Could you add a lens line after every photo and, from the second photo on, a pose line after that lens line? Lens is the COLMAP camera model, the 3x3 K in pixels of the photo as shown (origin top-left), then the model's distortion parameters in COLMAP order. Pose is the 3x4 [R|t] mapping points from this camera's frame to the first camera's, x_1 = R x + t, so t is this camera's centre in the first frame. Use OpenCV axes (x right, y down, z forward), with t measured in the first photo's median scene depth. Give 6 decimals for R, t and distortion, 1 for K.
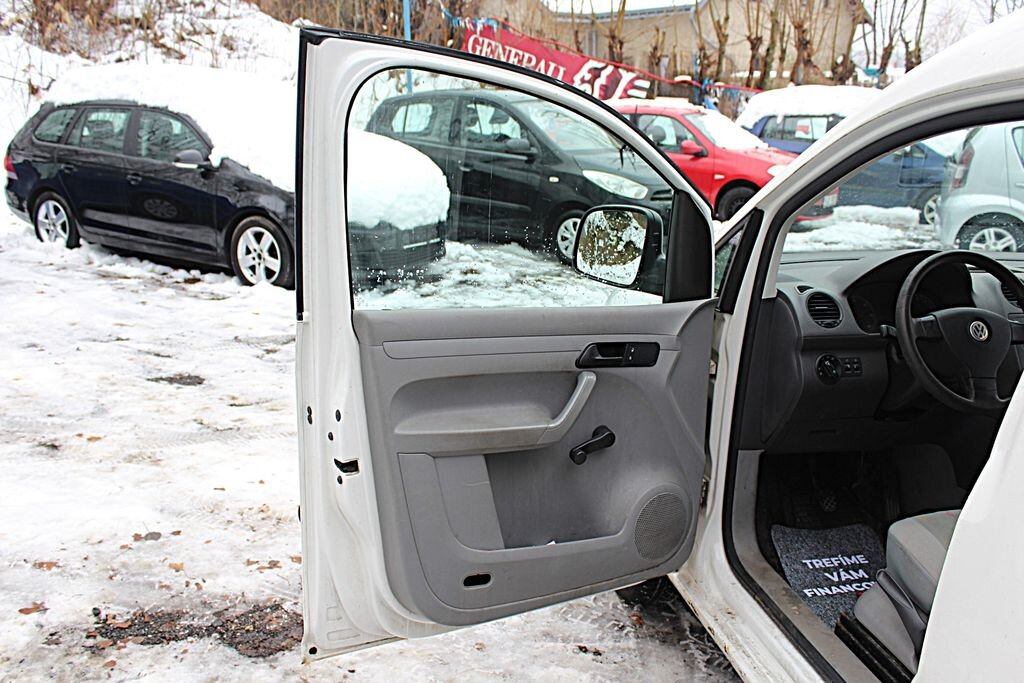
lens RADIAL K [[918.1, 0, 515.4], [0, 918.1, 342.1], [0, 0, 1]] dist [-0.151428, 0.148660]
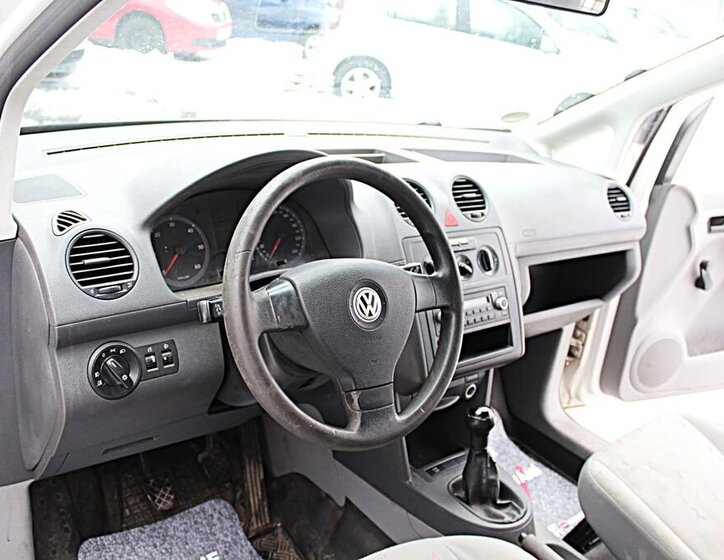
lens RADIAL K [[774.8, 0, 362.0], [0, 774.8, 280.0], [0, 0, 1]] dist [-0.150826, 0.162264]
pose [[0.878755, -0.074522, 0.471419, 0.246152], [-0.004600, 0.986366, 0.164500, -0.096076], [-0.477251, -0.146723, 0.866432, 0.496375]]
